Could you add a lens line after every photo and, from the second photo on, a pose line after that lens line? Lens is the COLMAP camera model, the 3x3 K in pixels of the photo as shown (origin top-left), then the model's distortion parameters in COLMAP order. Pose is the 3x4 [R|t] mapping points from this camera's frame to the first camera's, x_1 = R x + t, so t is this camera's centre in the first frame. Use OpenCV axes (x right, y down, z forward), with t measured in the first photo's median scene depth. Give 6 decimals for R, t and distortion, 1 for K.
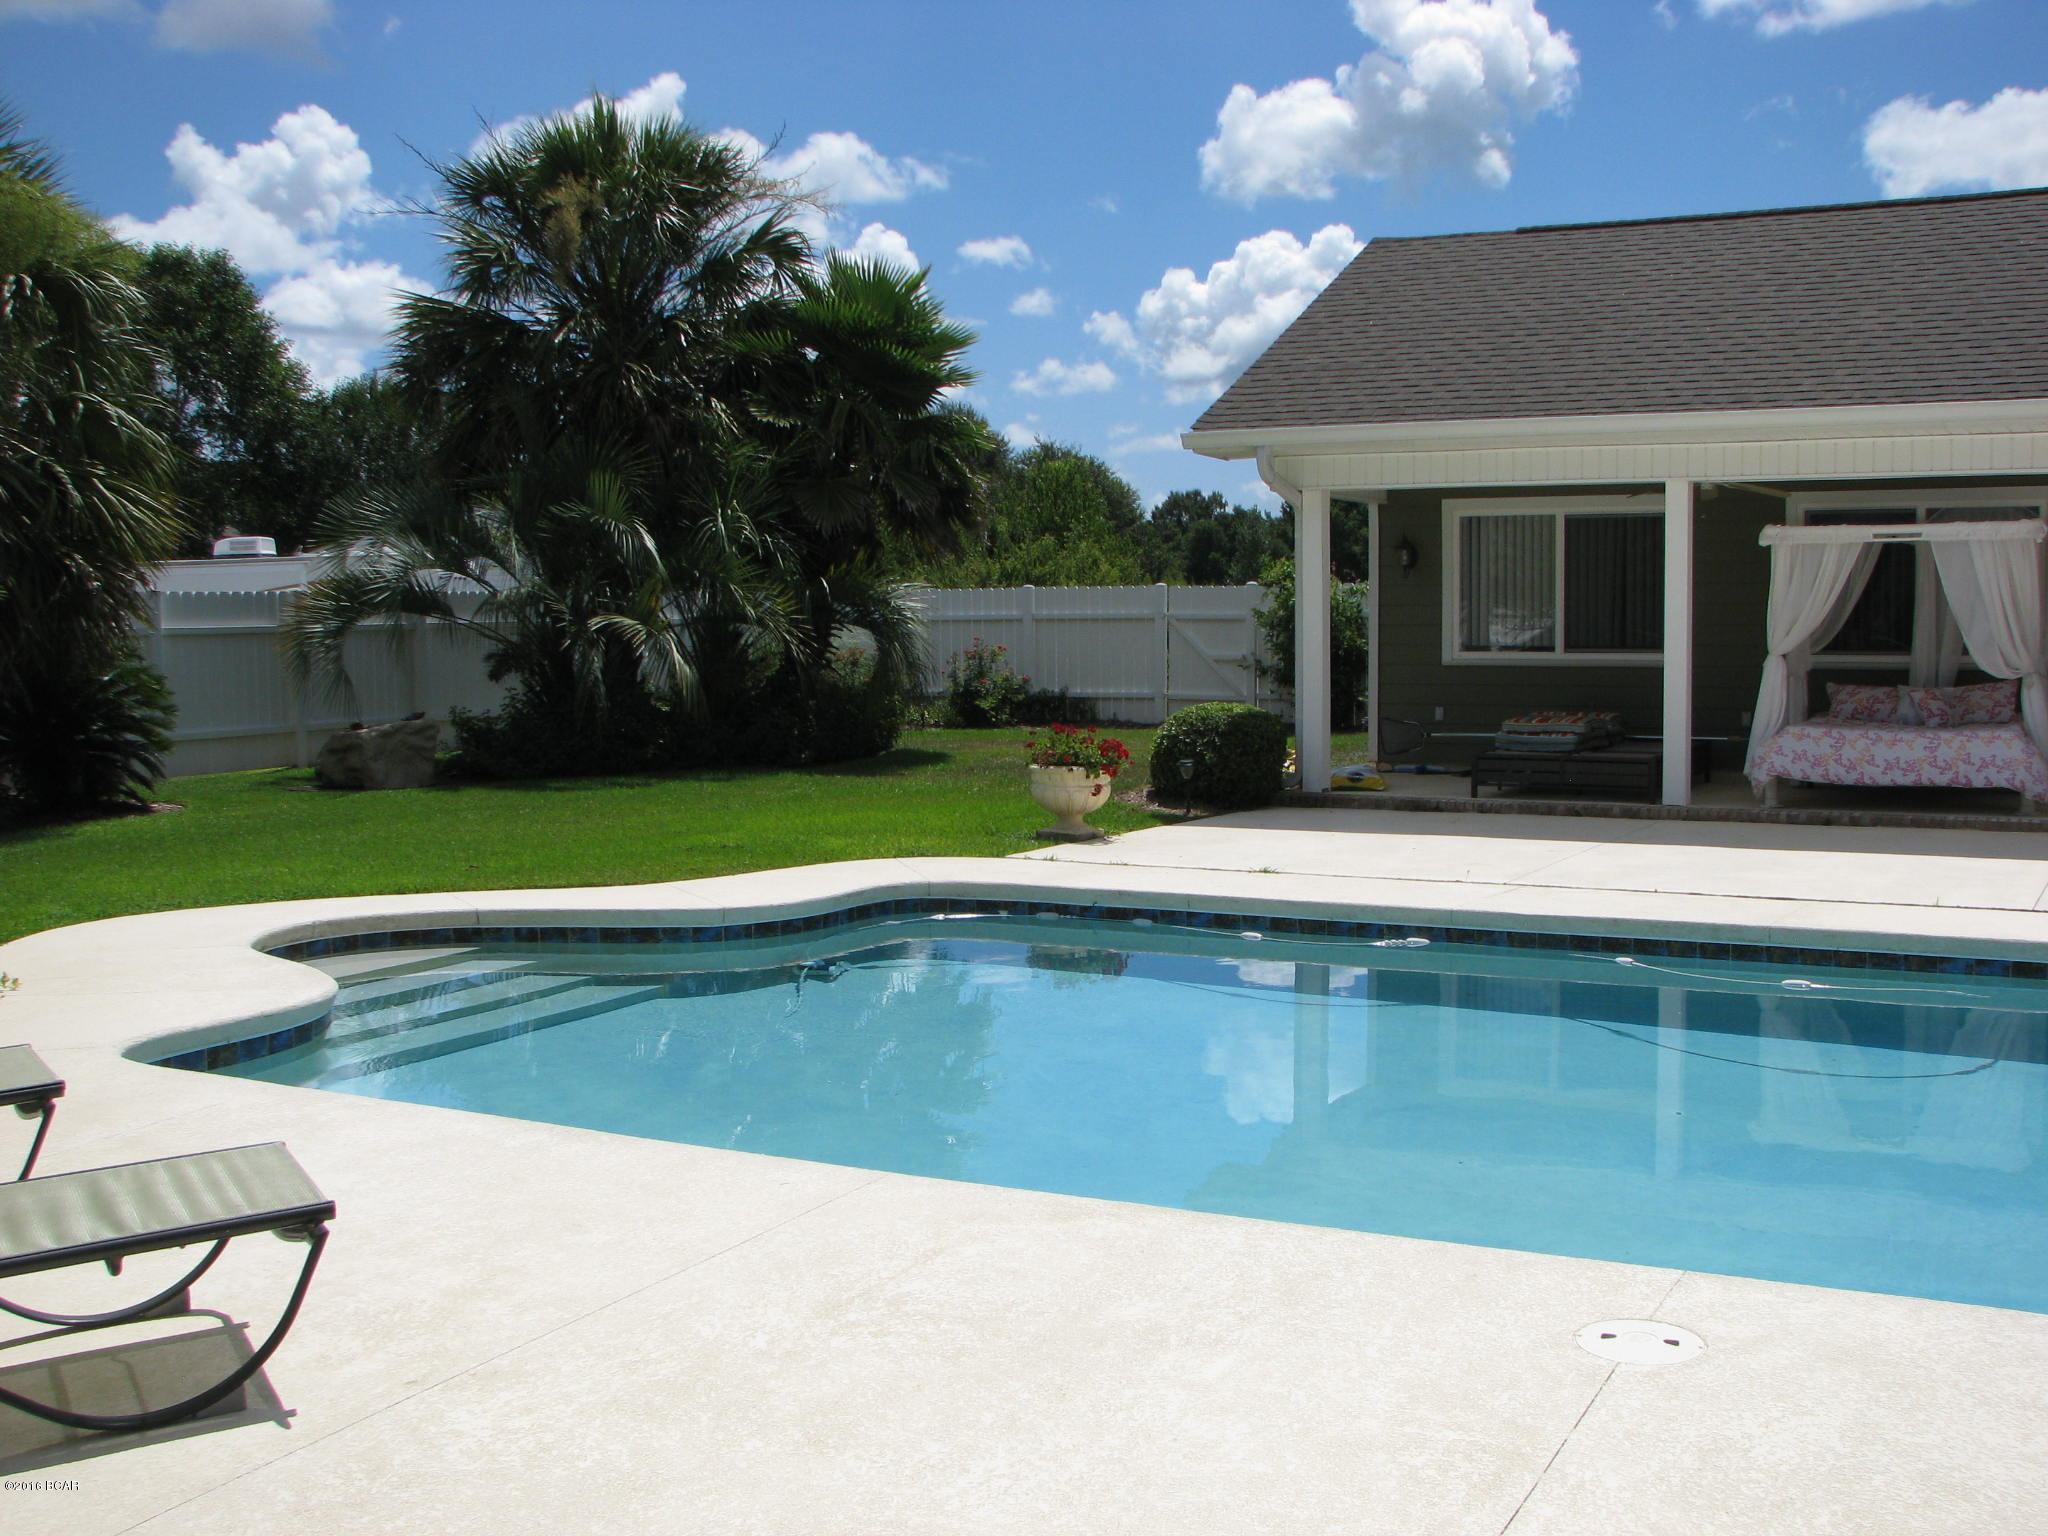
lens RADIAL K [[2190.9, 0, 1075.8], [0, 2190.9, 821.4], [0, 0, 1]] dist [-0.181301, 0.299949]
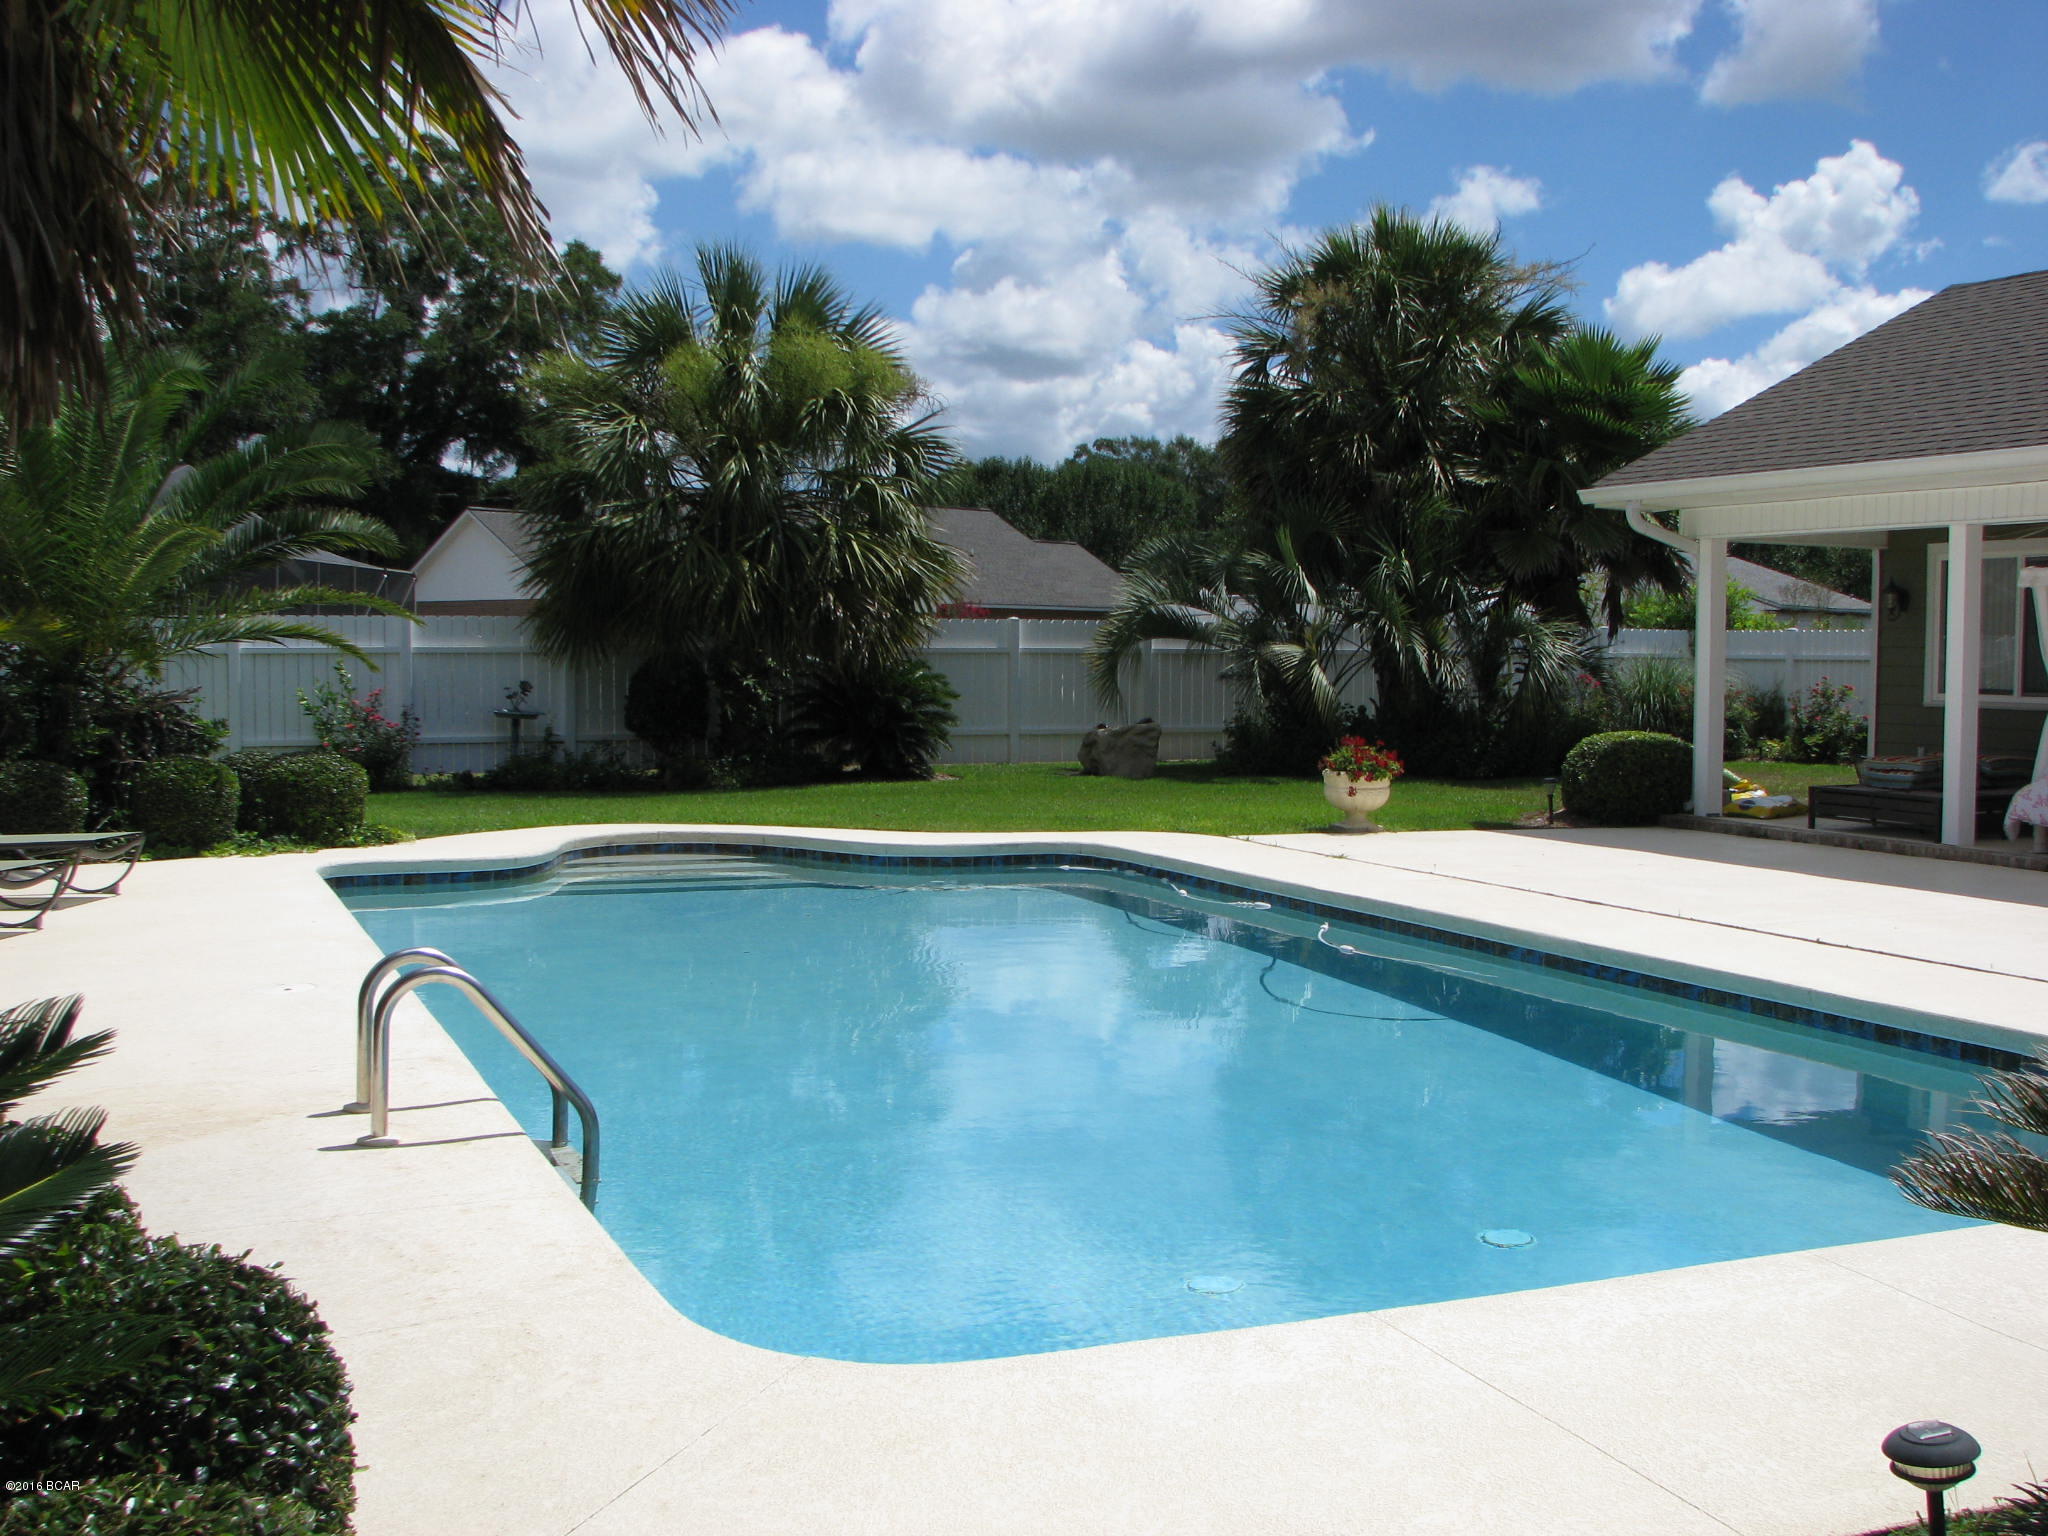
lens RADIAL K [[2229.5, 0, 1019.9], [0, 2229.5, 778.4], [0, 0, 1]] dist [-0.207693, 0.314206]
pose [[0.758293, 0.050038, -0.649991, 0.575914], [-0.073709, 0.997237, -0.009220, 0.002827], [0.647733, 0.054902, 0.759886, -0.049342]]
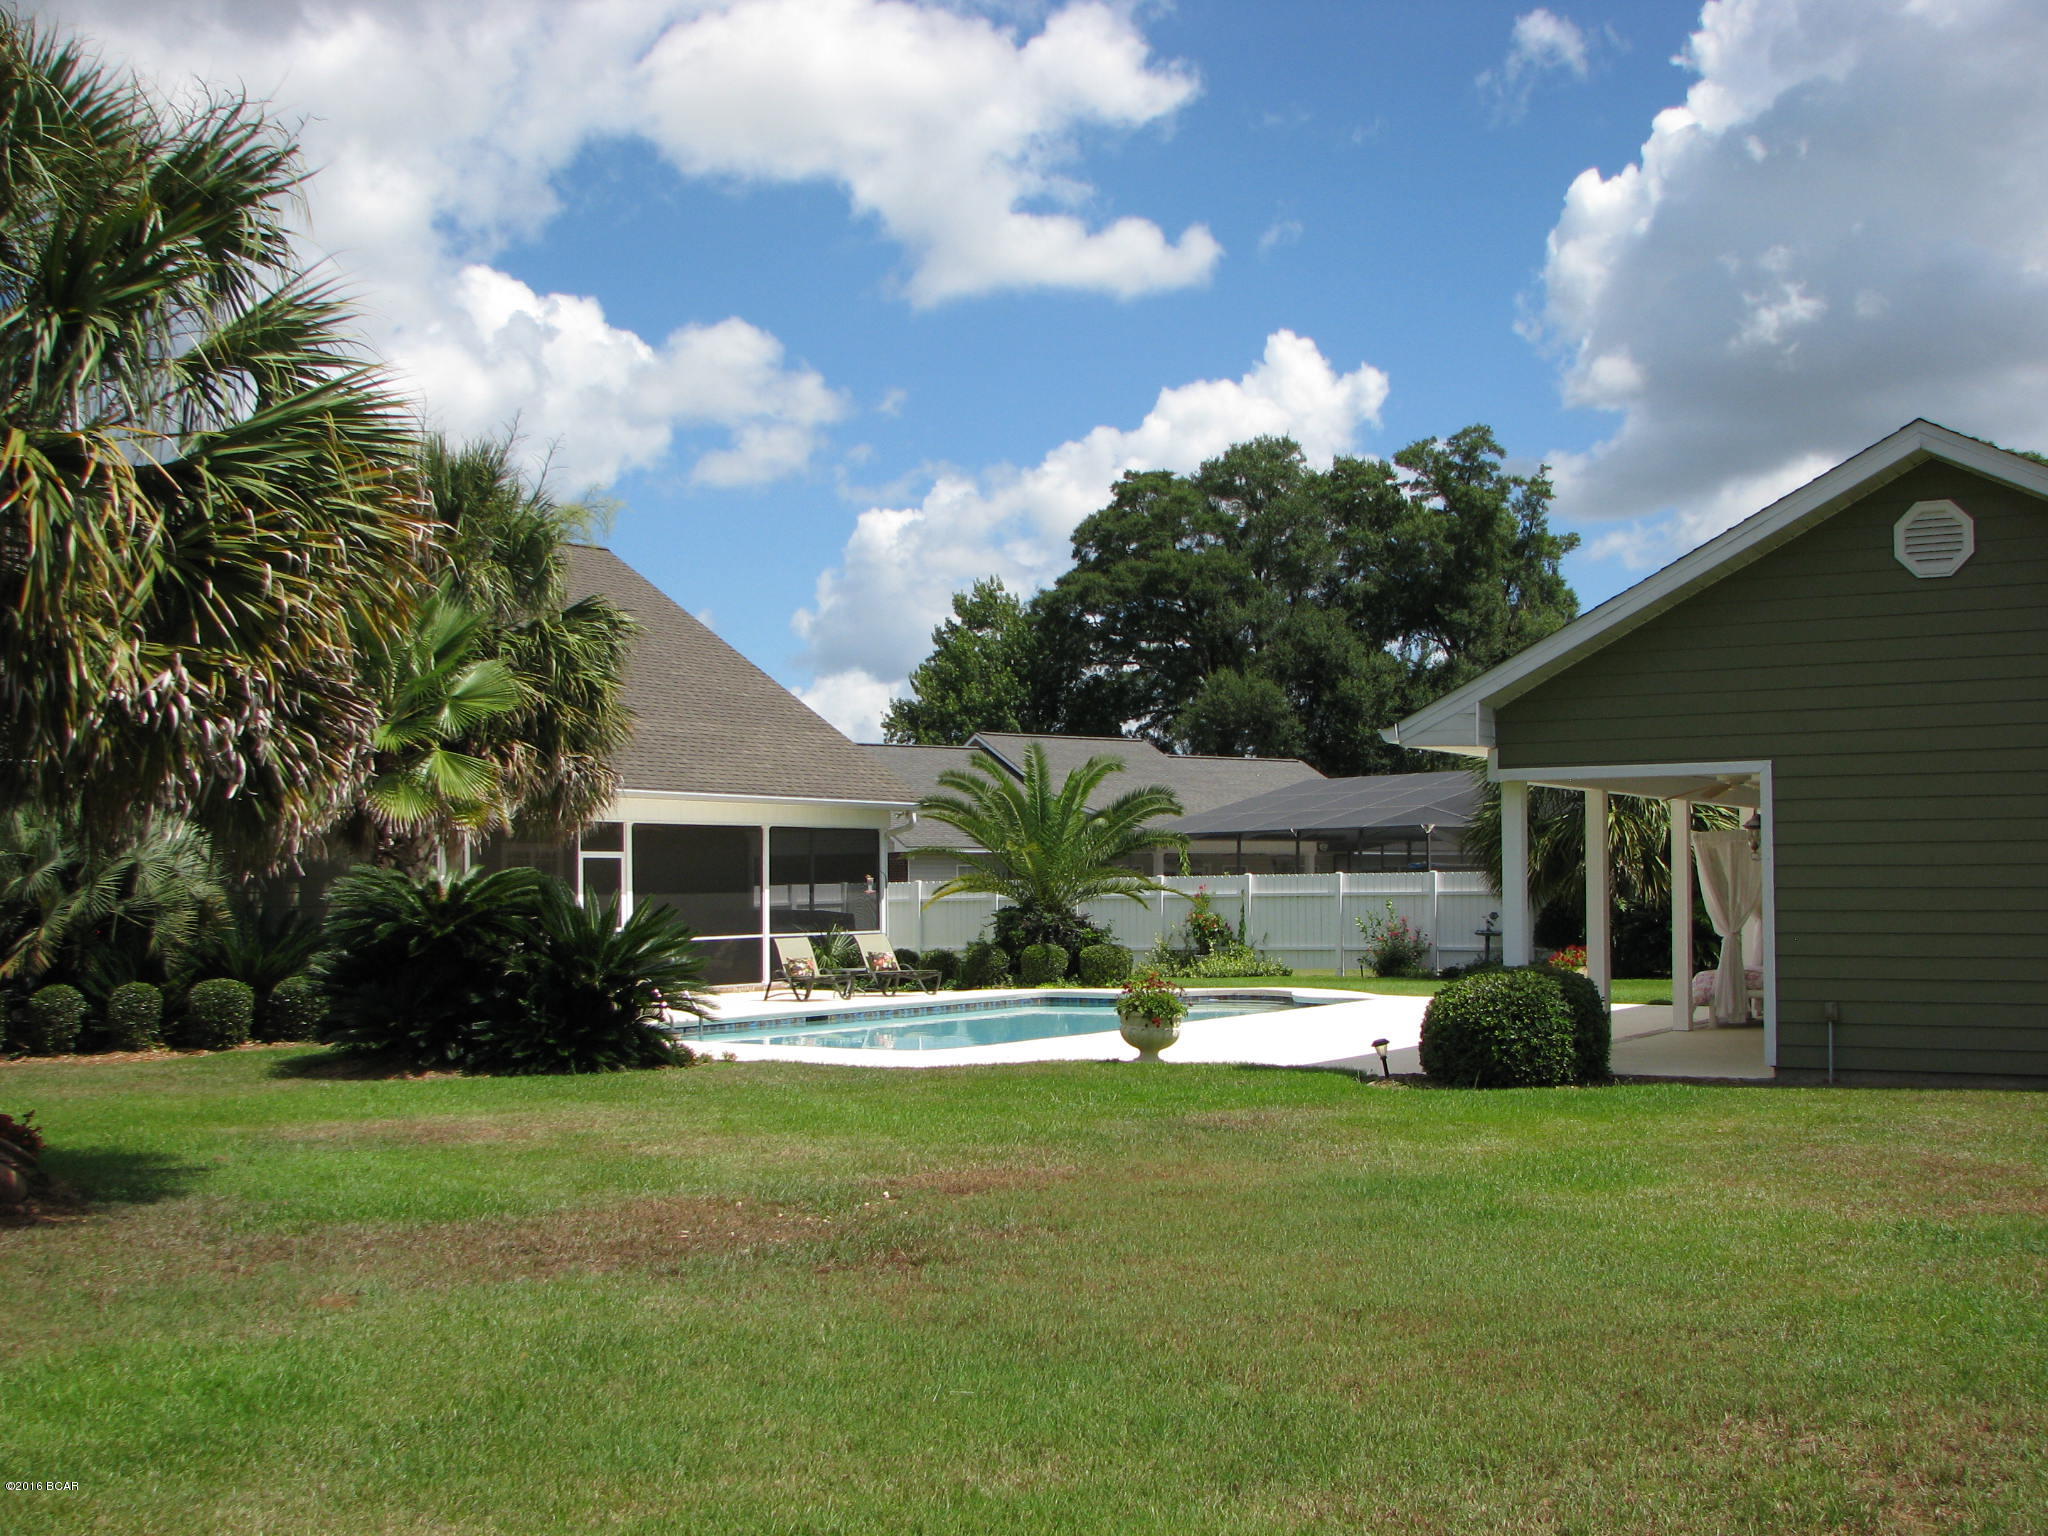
lens RADIAL K [[2222.0, 0, 1041.8], [0, 2222.0, 791.9], [0, 0, 1]] dist [-0.203069, 0.304890]
pose [[-0.095505, -0.034220, -0.994841, 1.801363], [-0.089559, 0.995651, -0.025650, -0.078226], [0.991392, 0.086647, -0.098154, 0.611840]]
